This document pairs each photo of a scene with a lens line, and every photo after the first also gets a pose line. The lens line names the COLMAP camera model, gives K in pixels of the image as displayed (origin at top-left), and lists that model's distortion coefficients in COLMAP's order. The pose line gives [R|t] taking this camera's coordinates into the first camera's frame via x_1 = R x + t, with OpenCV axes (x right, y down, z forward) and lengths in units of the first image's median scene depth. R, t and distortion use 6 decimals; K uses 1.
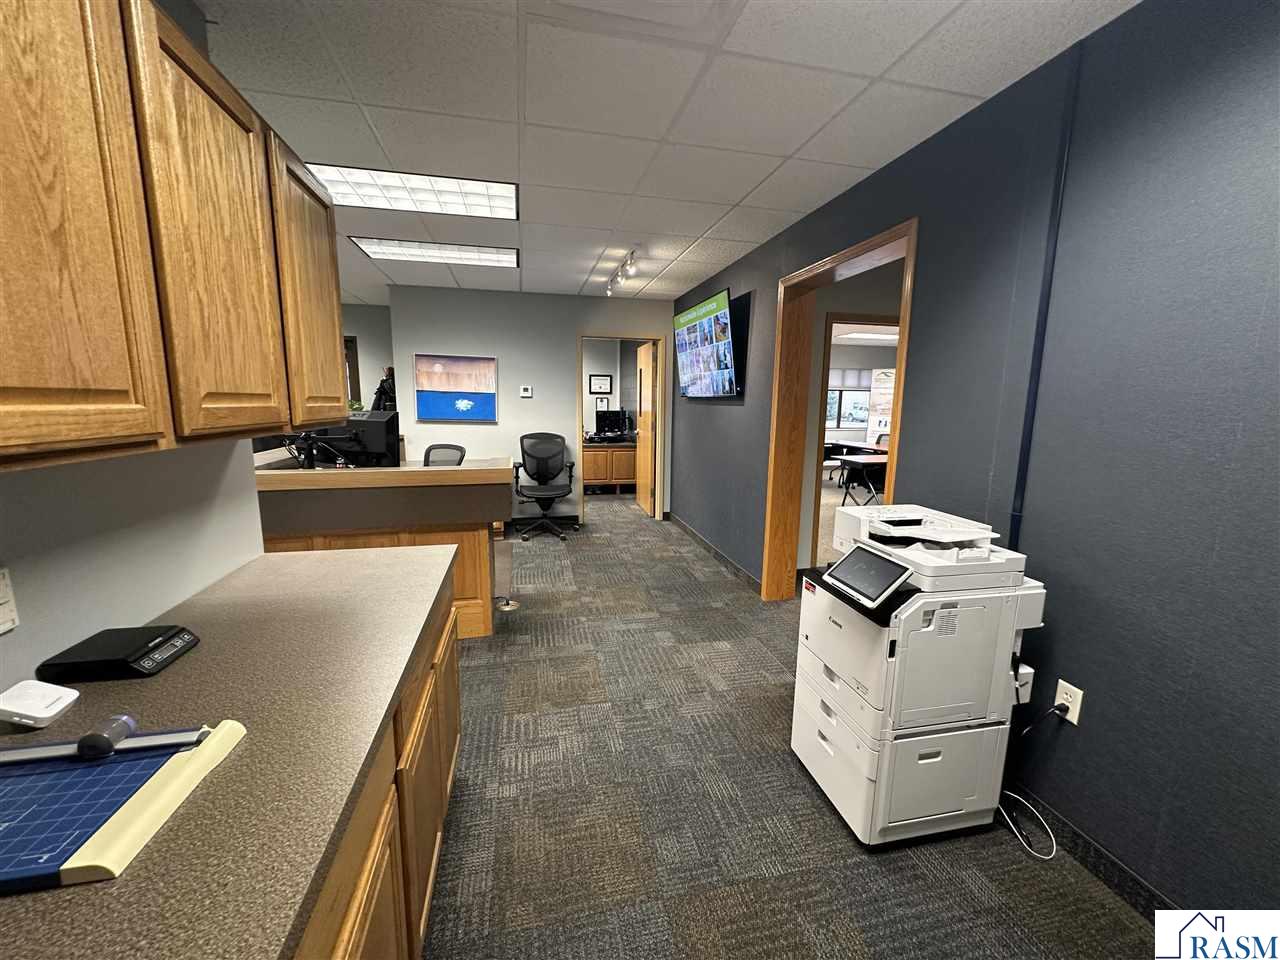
lens RADIAL K [[509.1, 0, 640.6], [0, 509.1, 481.3], [0, 0, 1]] dist [-0.000255, -0.000280]
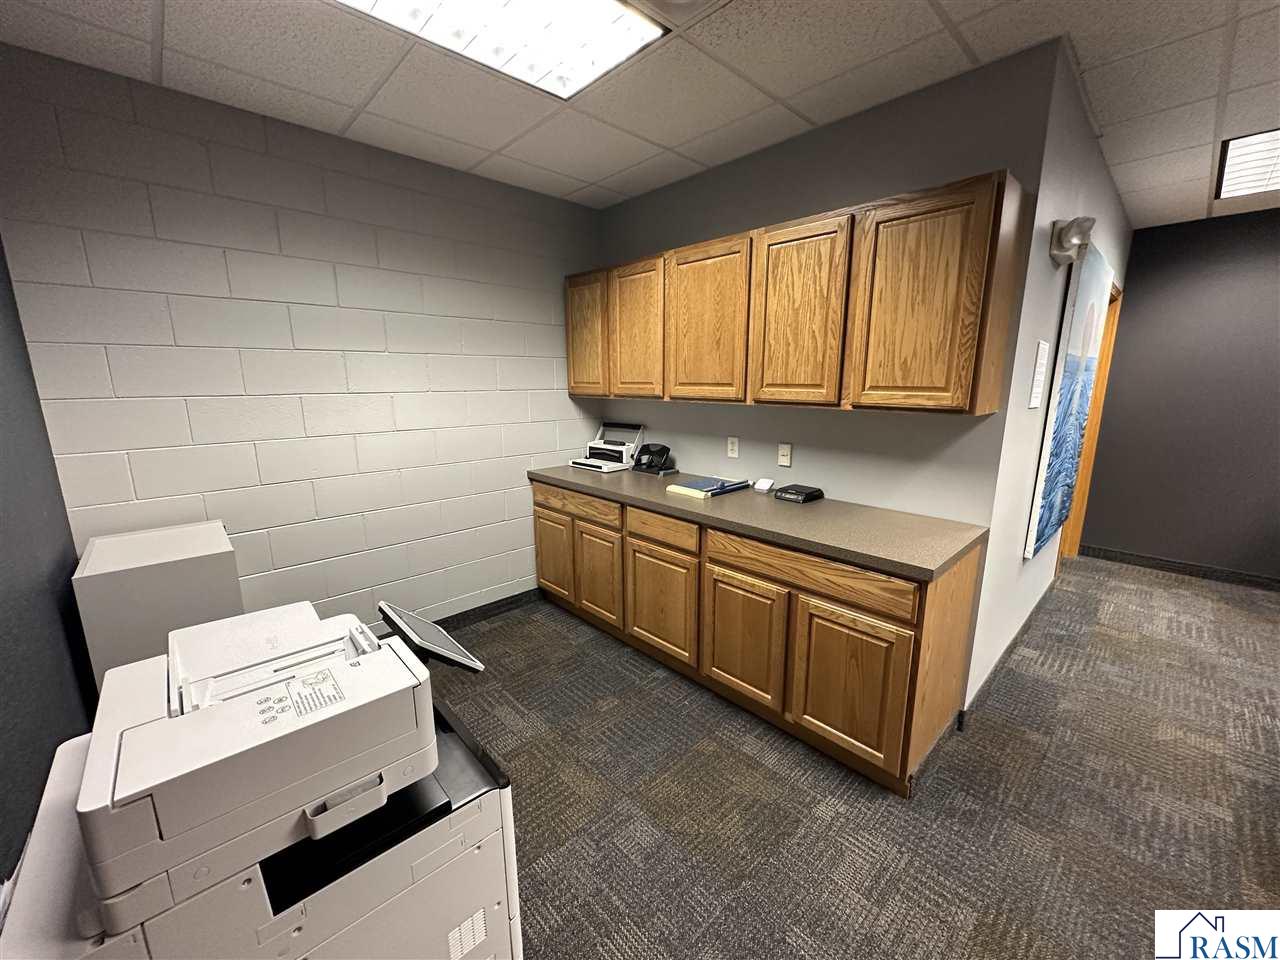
lens RADIAL K [[509.1, 0, 640.6], [0, 509.1, 481.3], [0, 0, 1]] dist [-0.000255, -0.000280]
pose [[-0.864134, 0.090332, -0.495088, 0.436311], [-0.086150, 0.942686, 0.322368, -0.231085], [0.495833, 0.321221, -0.806825, 1.389535]]
